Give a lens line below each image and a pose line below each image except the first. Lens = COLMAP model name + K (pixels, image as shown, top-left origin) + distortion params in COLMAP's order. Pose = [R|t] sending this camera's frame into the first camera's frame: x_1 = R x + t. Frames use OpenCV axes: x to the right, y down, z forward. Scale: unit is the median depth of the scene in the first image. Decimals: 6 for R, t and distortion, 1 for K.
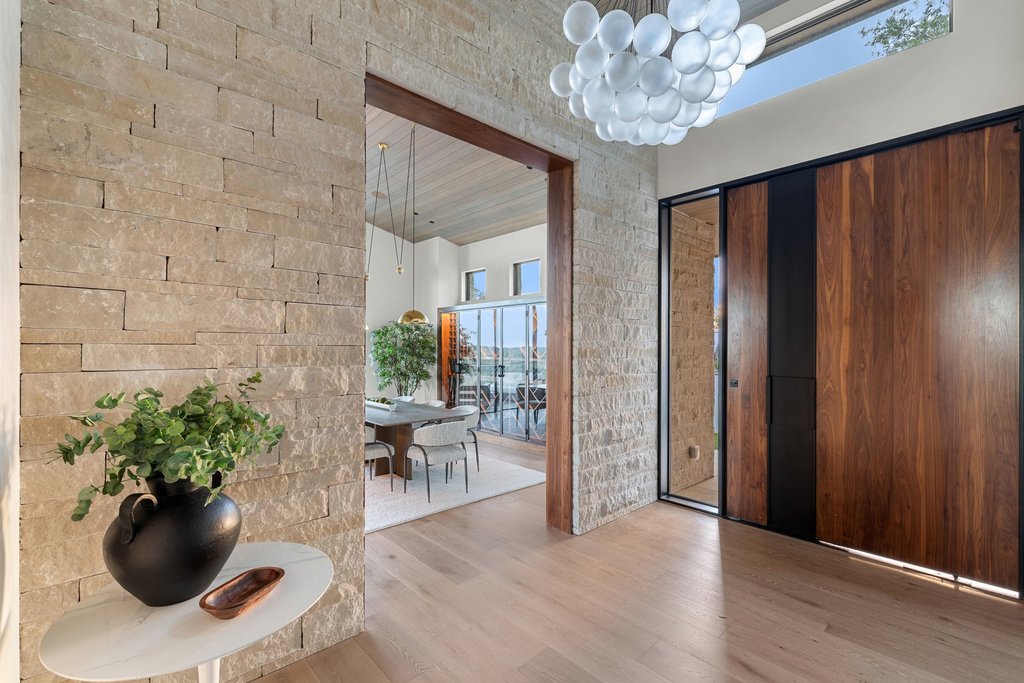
lens RADIAL K [[442.3, 0, 511.8], [0, 442.3, 345.6], [0, 0, 1]] dist [0.005341, -0.000093]
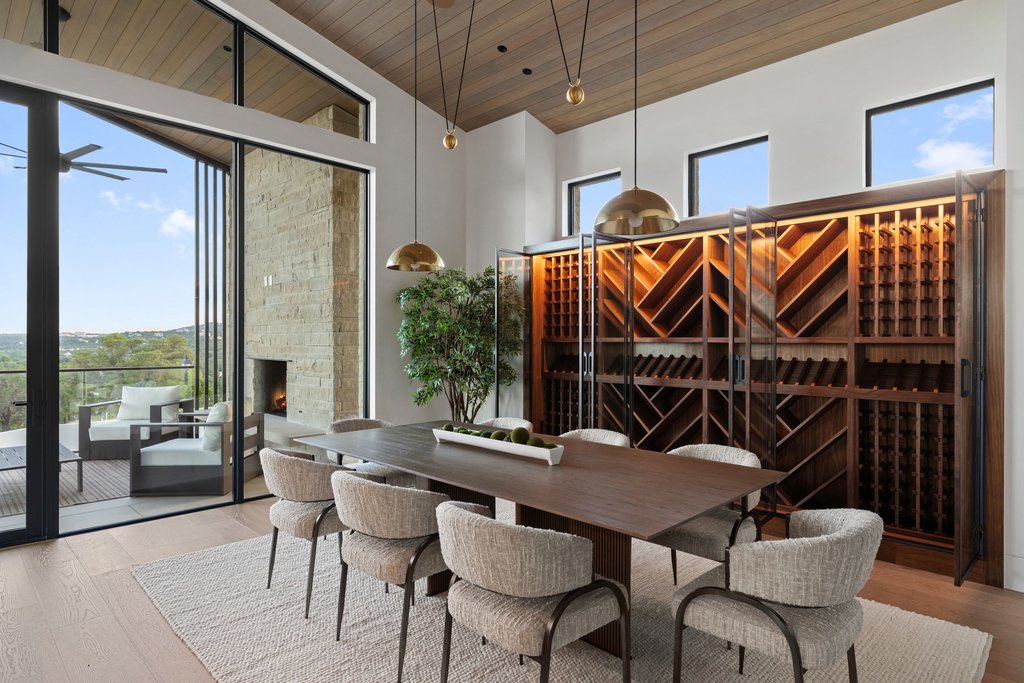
lens RADIAL K [[567.4, 0, 512.1], [0, 567.4, 340.5], [0, 0, 1]] dist [0.001395, 0.000105]
pose [[0.999285, 0.000399, 0.037815, -0.216752], [-0.000581, 0.999988, 0.004786, 0.024957], [-0.037813, -0.004804, 0.999273, 0.341193]]
